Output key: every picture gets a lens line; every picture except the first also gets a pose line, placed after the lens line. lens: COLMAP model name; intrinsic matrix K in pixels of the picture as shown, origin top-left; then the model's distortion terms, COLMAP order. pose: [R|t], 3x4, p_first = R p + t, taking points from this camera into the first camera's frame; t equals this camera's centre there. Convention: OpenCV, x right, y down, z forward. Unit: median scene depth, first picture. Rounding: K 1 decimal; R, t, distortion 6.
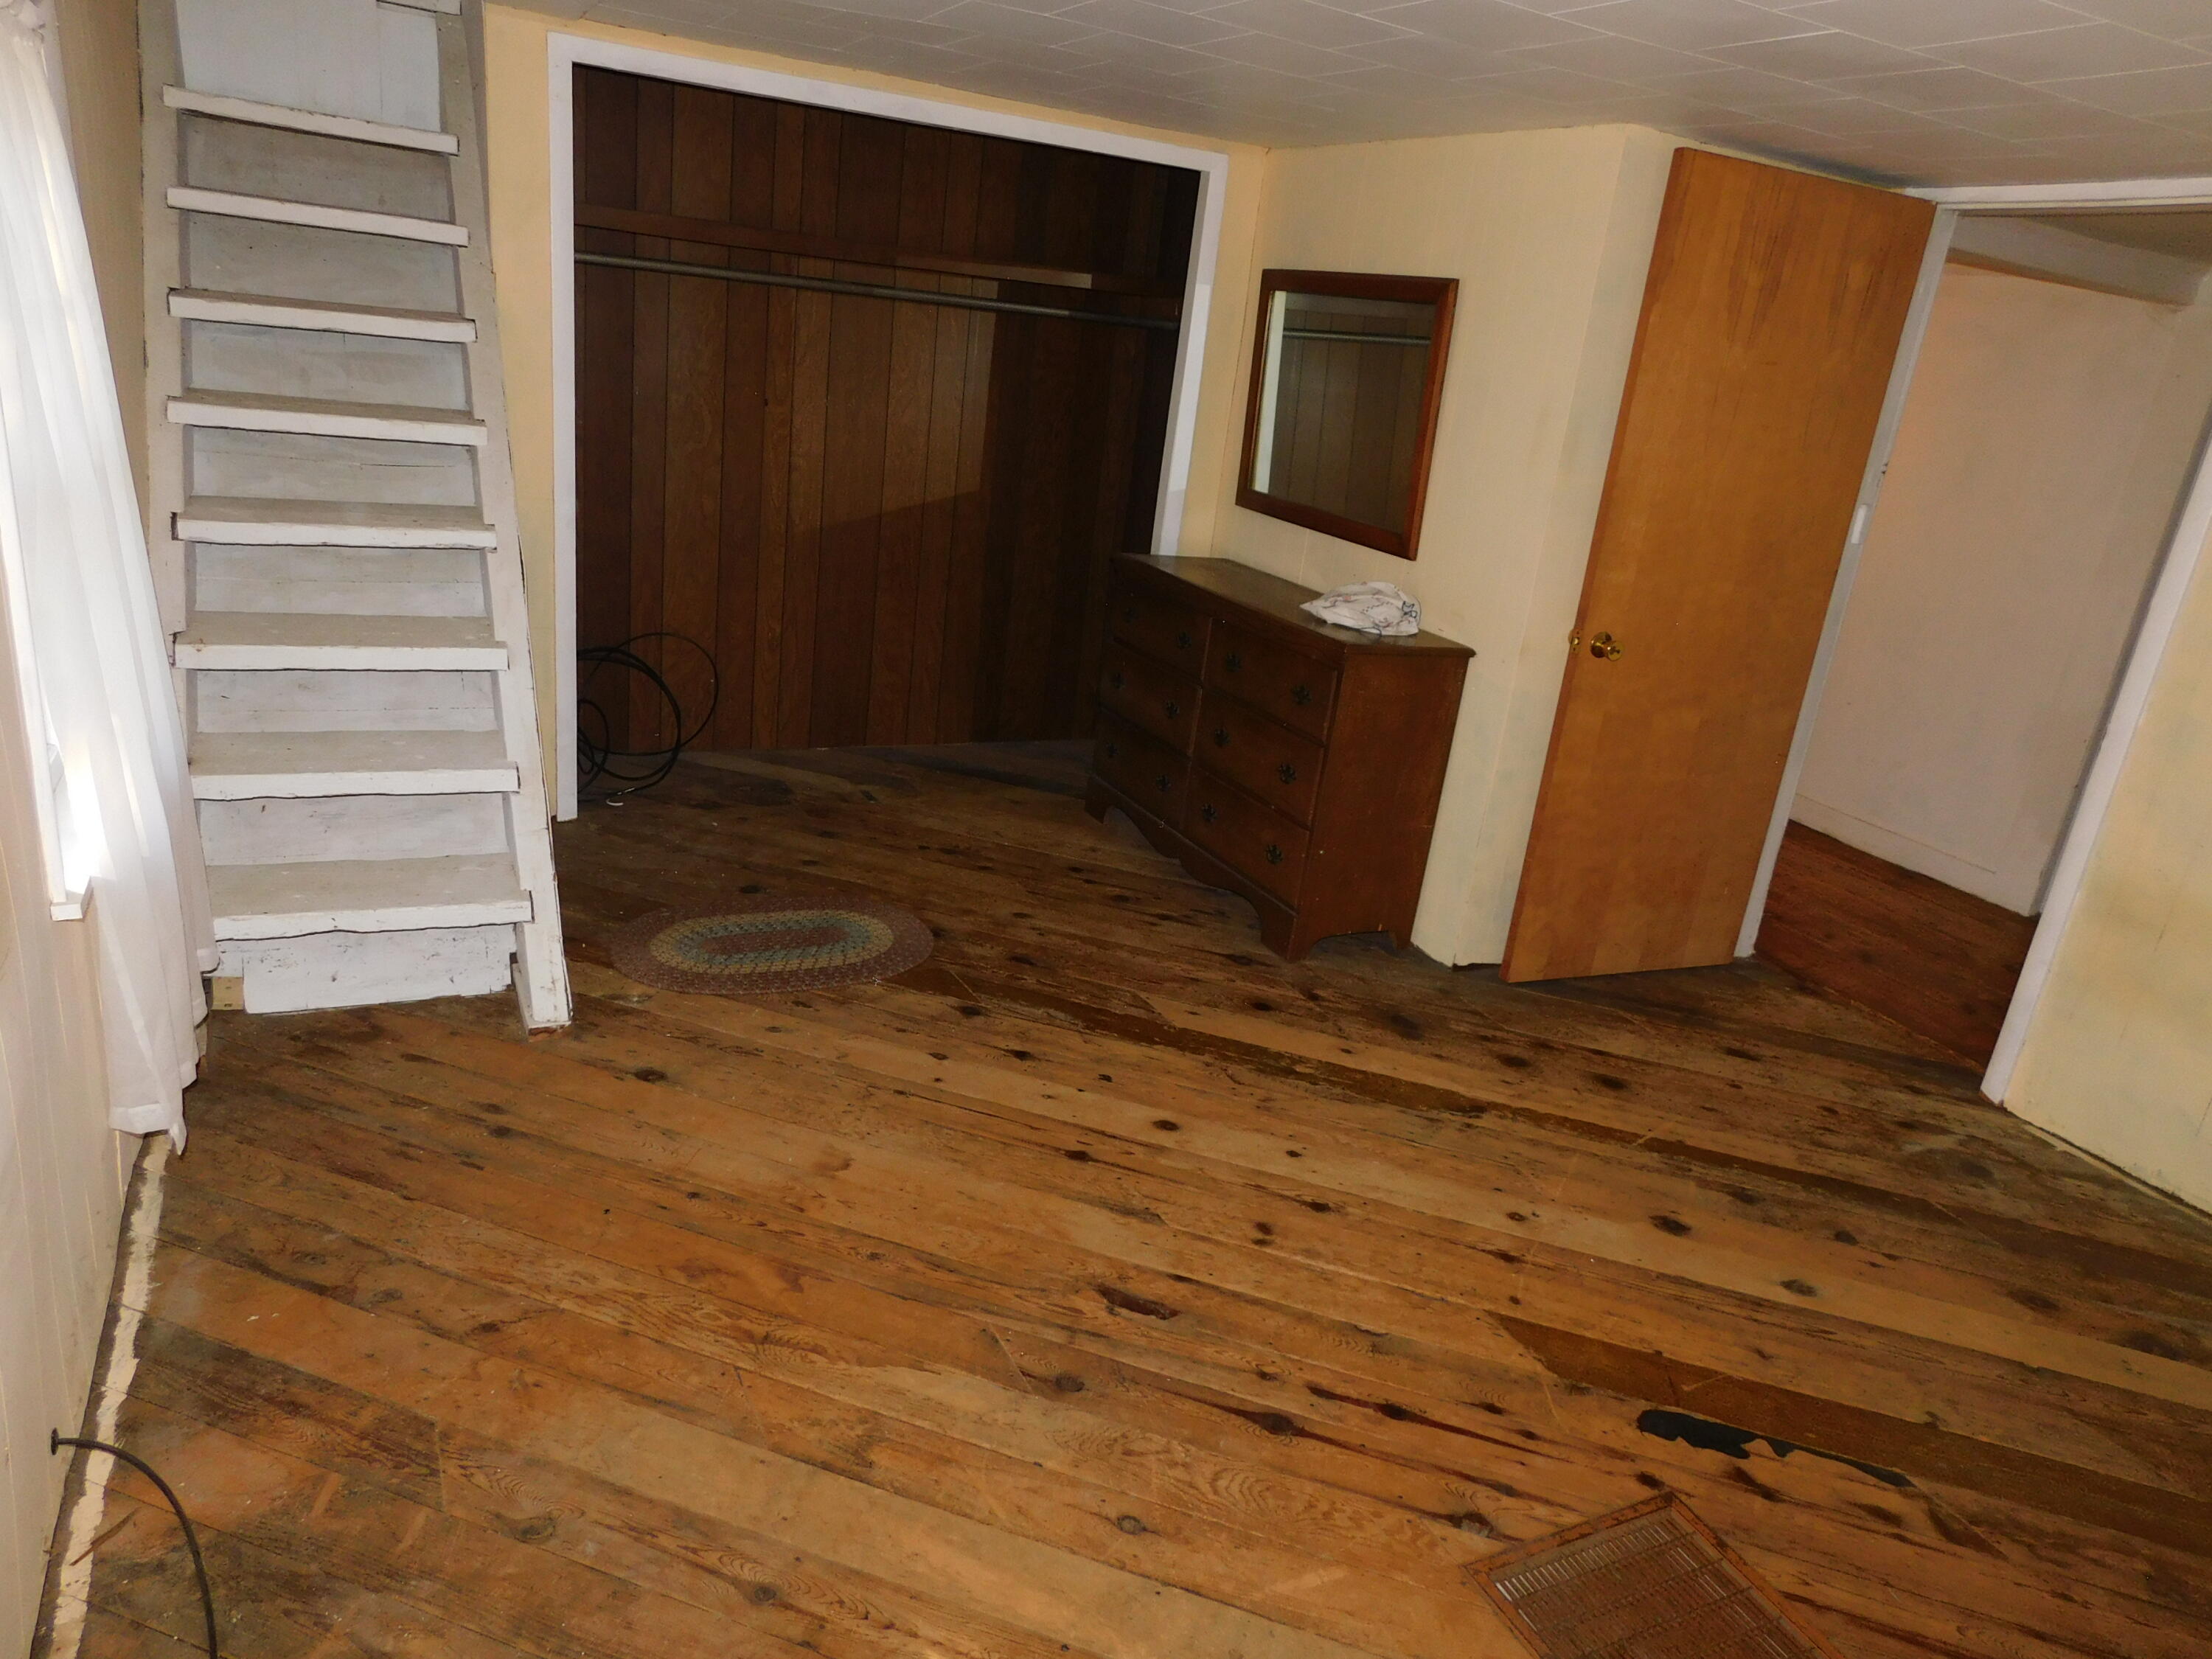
lens RADIAL K [[1470.6, 0, 1106.0], [0, 1470.6, 829.5], [0, 0, 1]] dist [-0.071961, 0.061296]
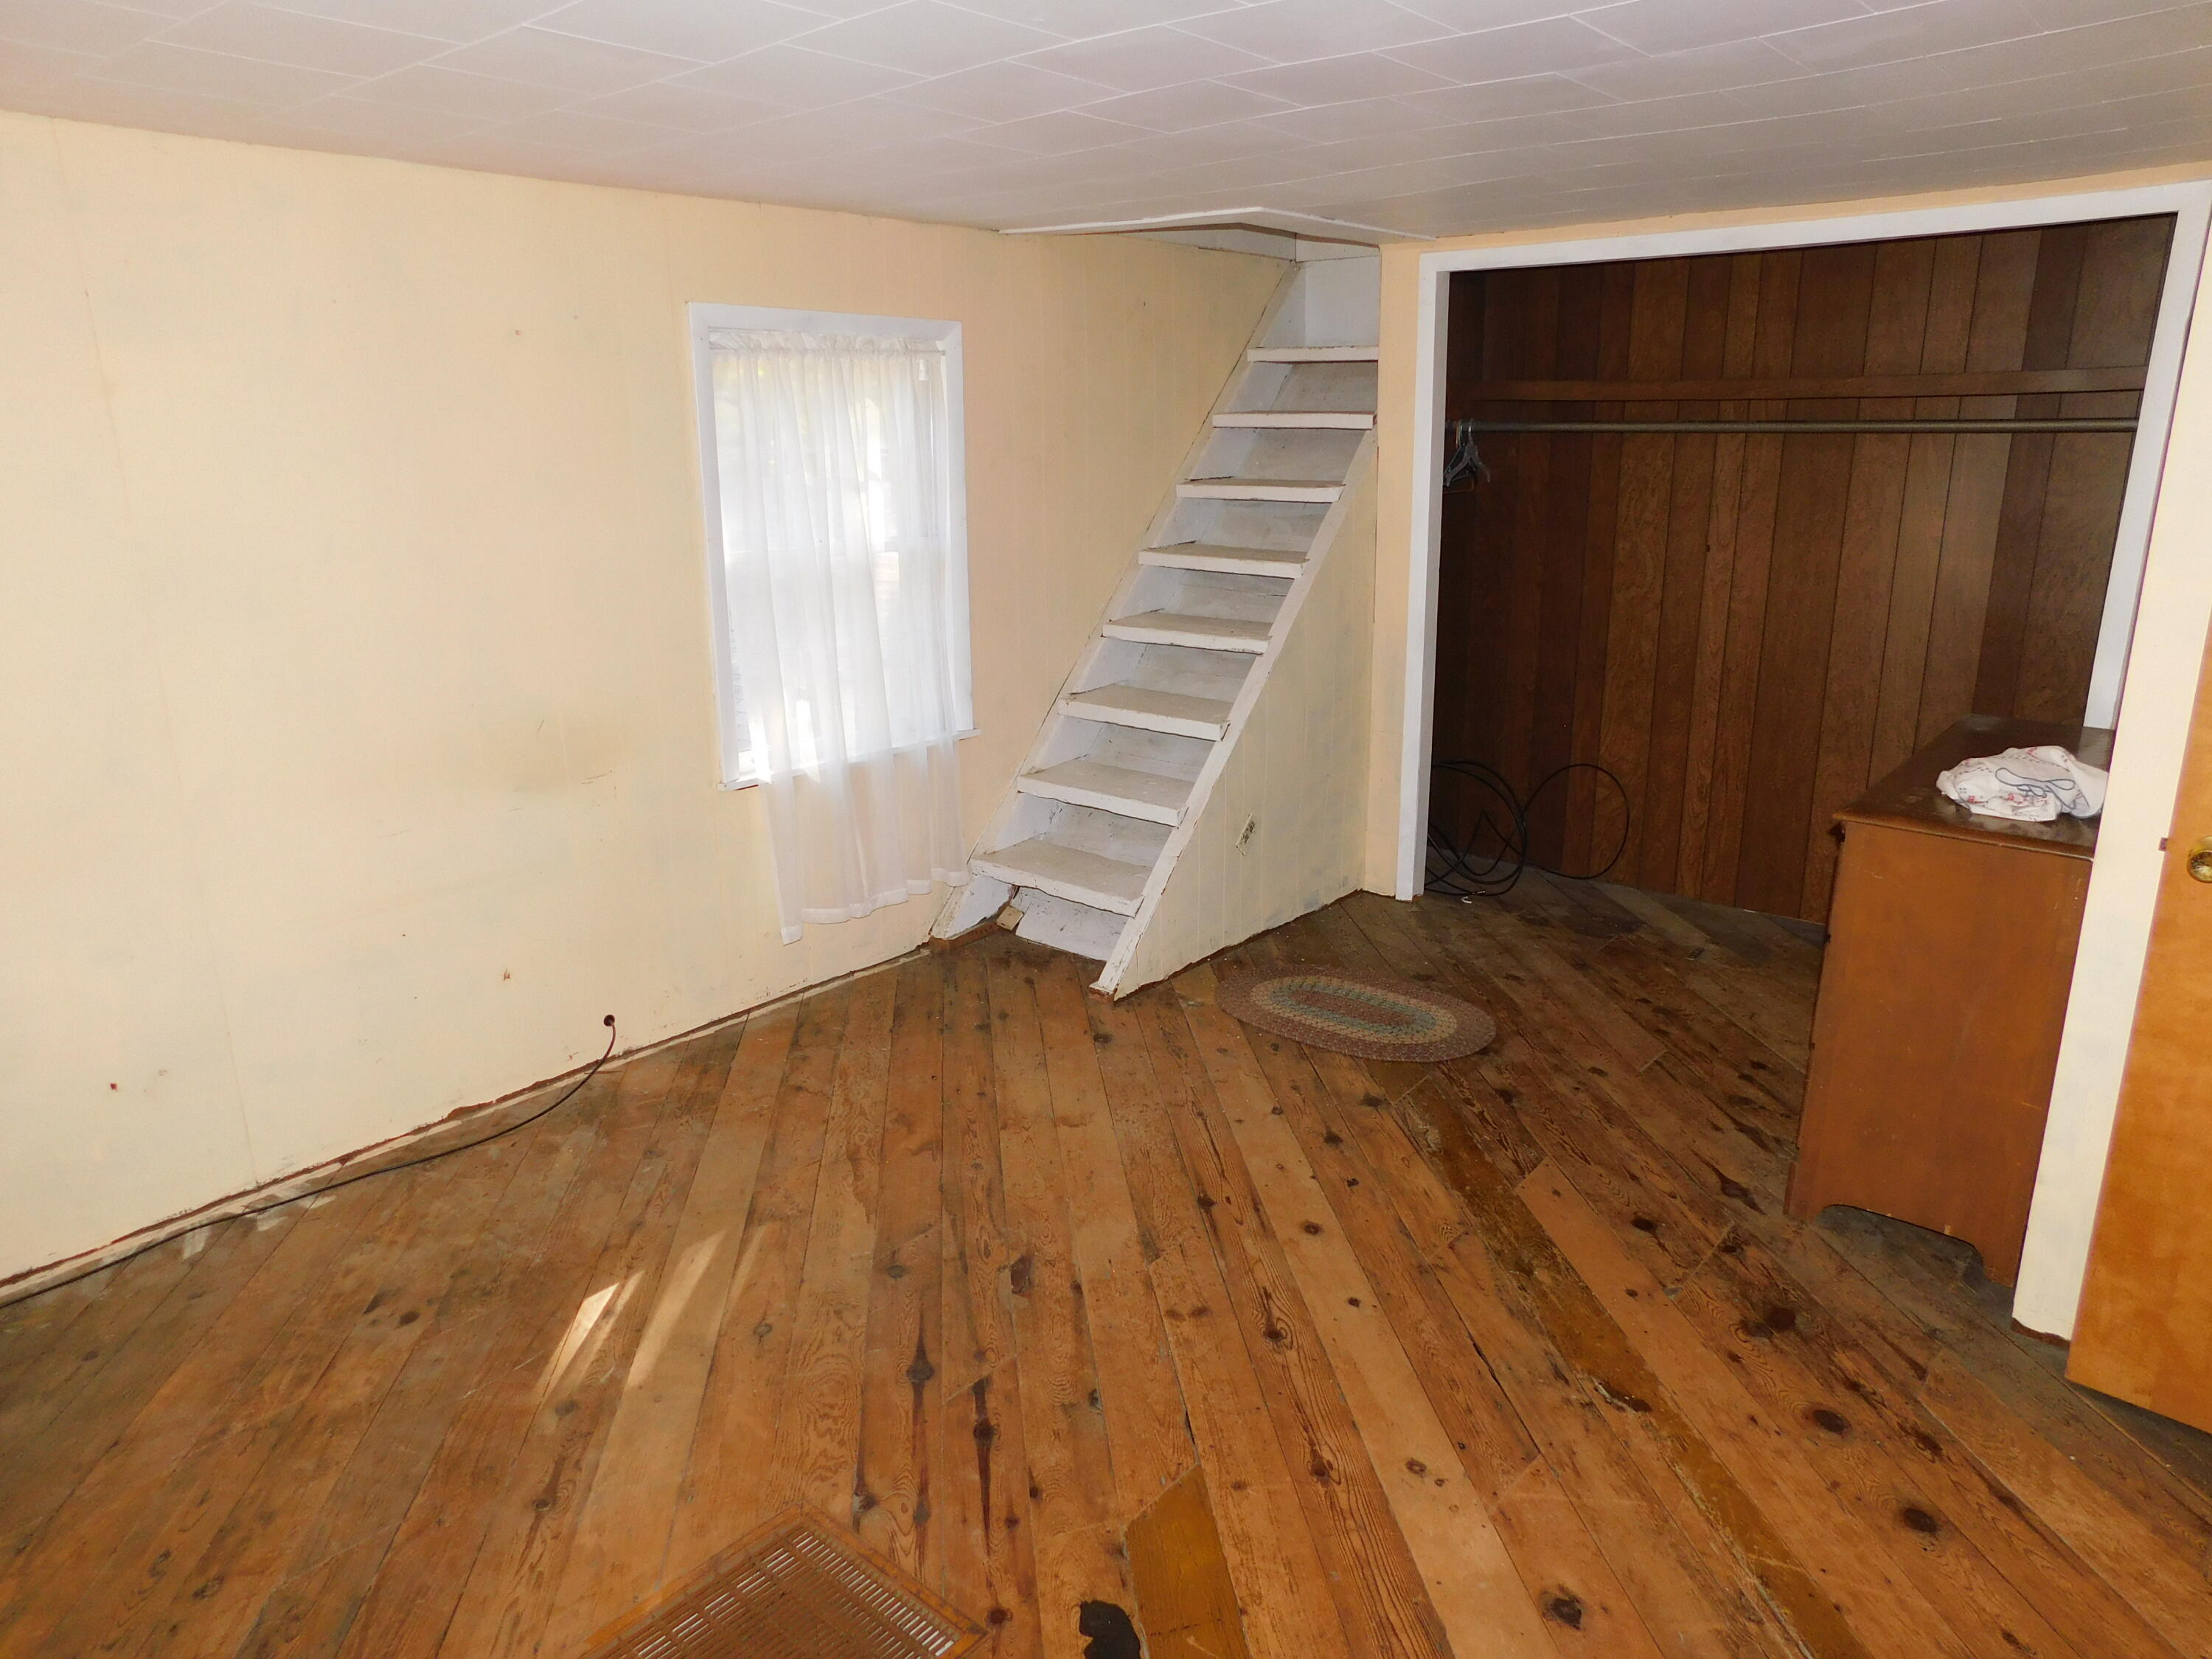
lens RADIAL K [[1470.6, 0, 1106.0], [0, 1470.6, 829.5], [0, 0, 1]] dist [-0.071961, 0.061296]
pose [[0.381208, 0.125402, -0.915945, 0.983959], [-0.251737, 0.967400, 0.027676, -0.054918], [0.889556, 0.220026, 0.400349, 0.499599]]
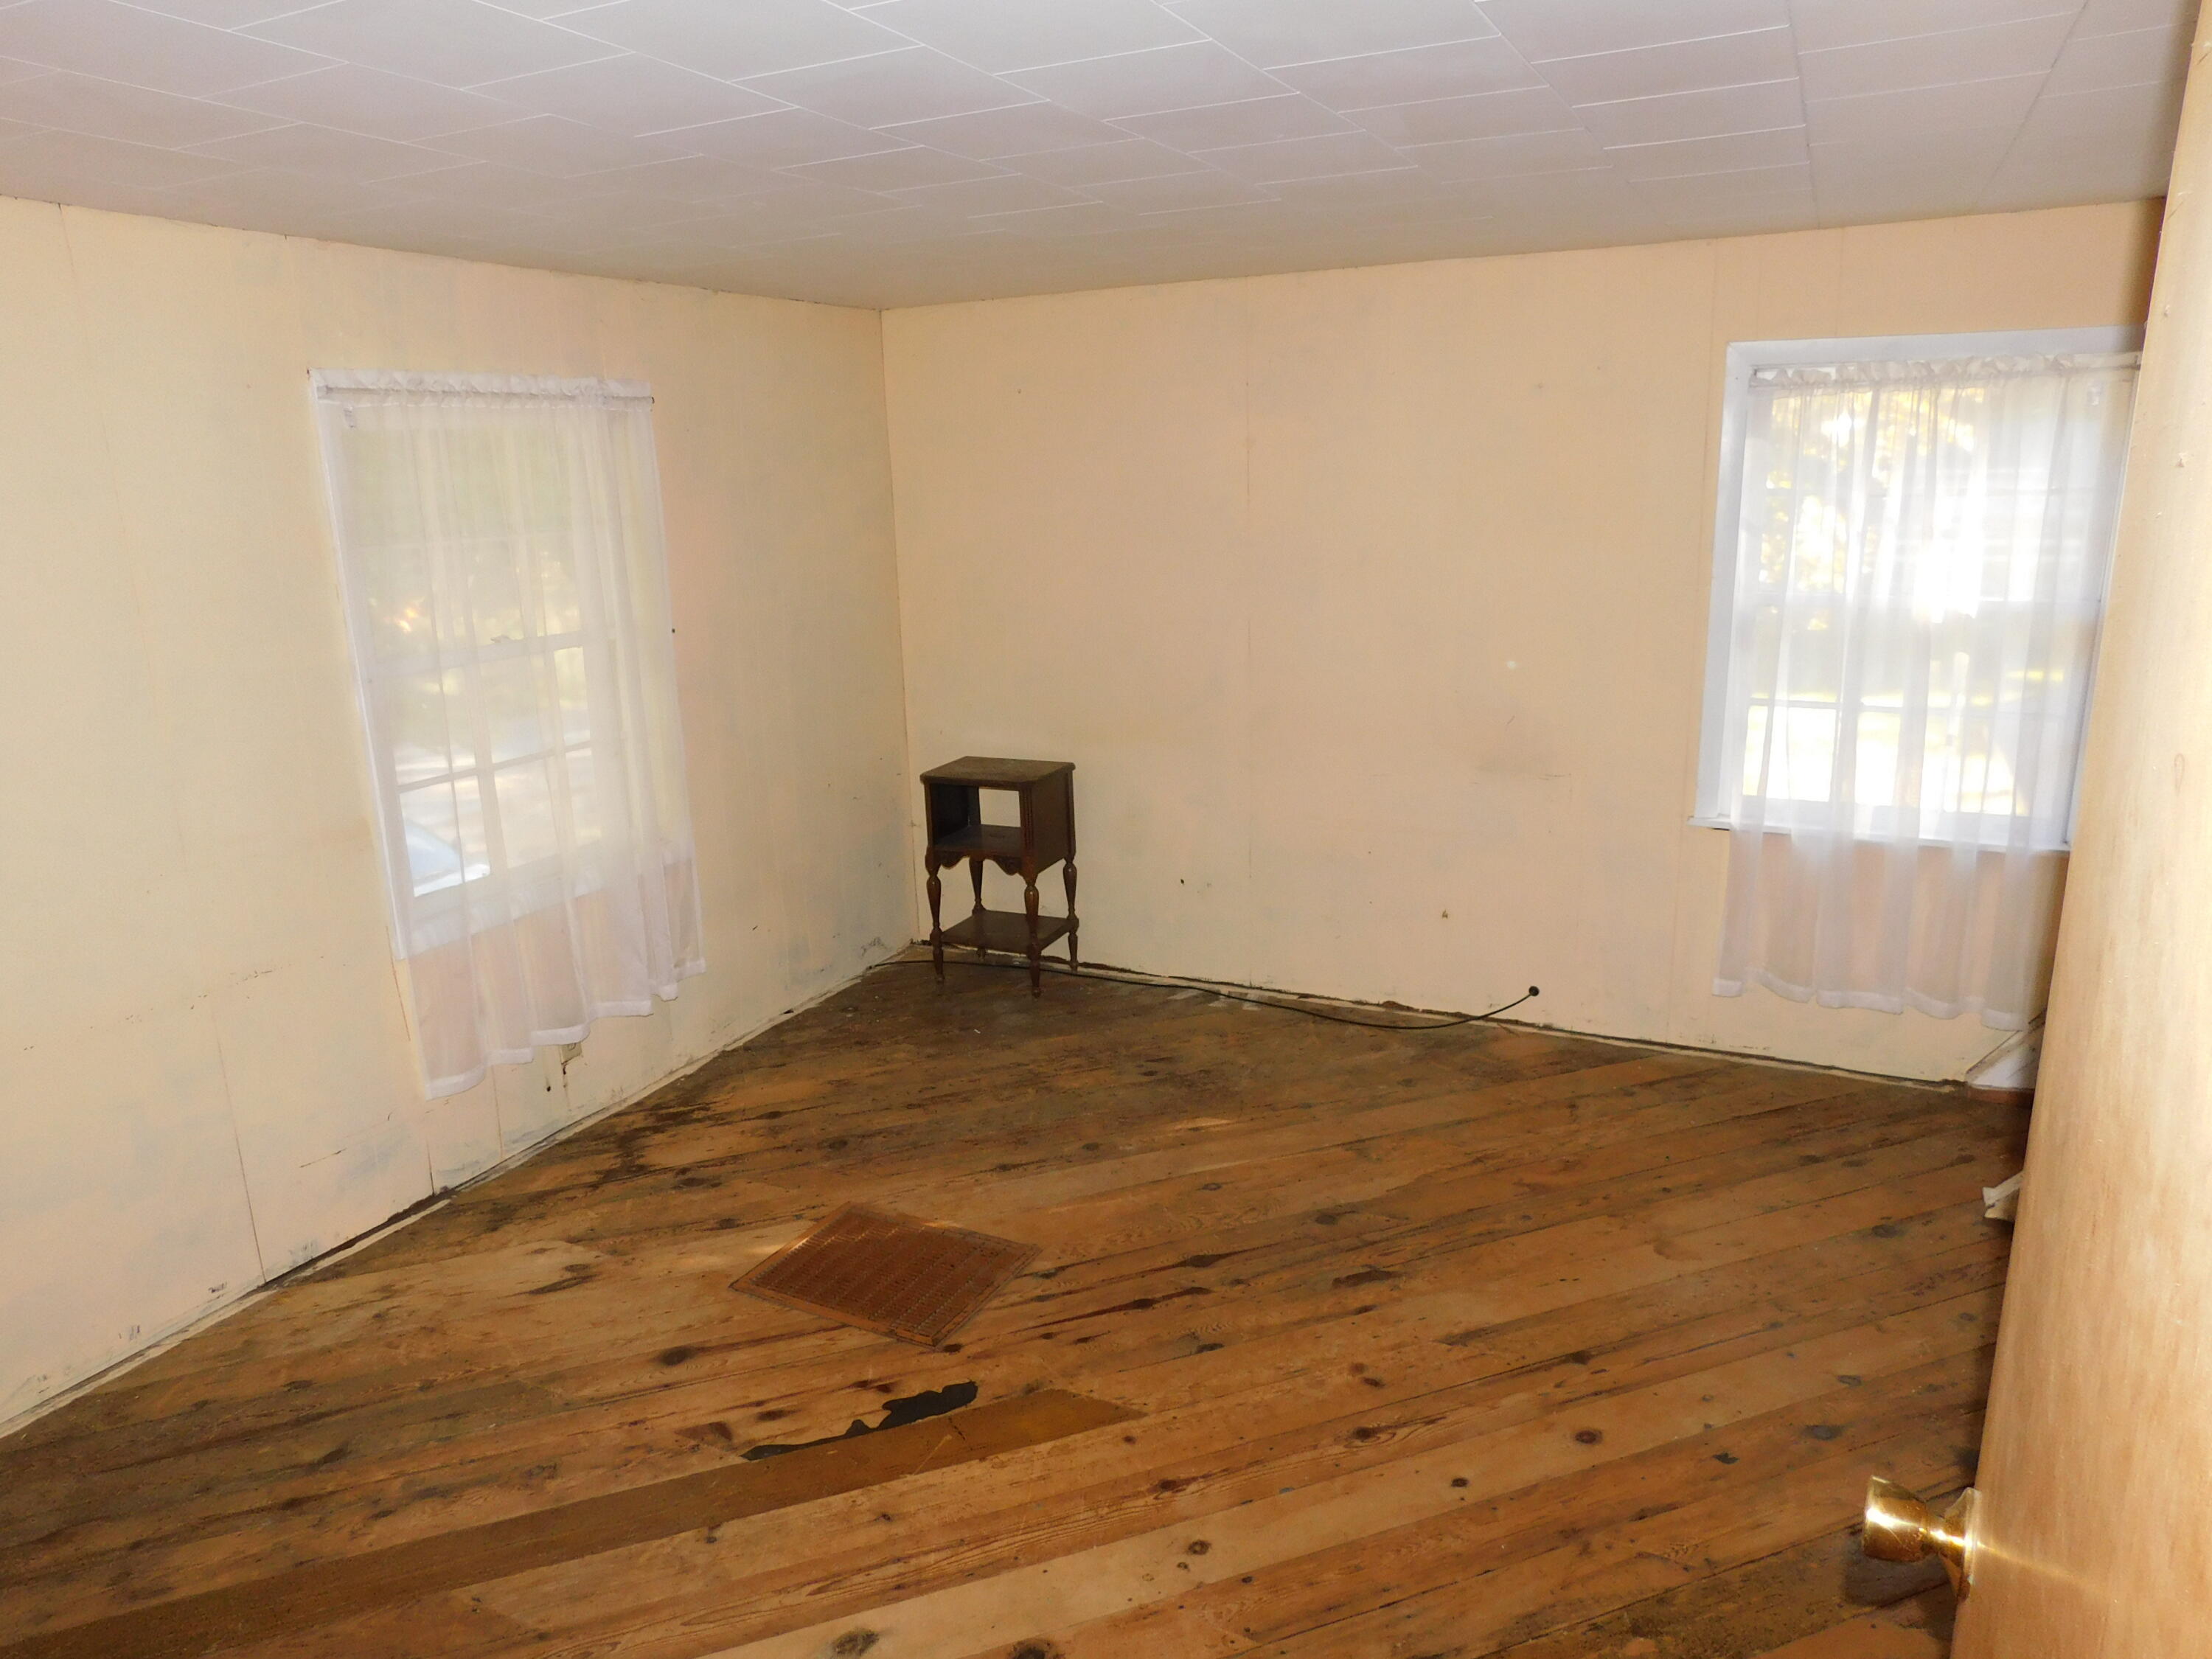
lens RADIAL K [[1469.1, 0, 1106.0], [0, 1469.1, 829.5], [0, 0, 1]] dist [-0.052649, 0.063678]
pose [[-0.798930, 0.047801, -0.599521, 0.846738], [-0.264045, 0.867751, 0.421057, -0.423395], [0.540362, 0.494695, -0.680651, 1.440782]]
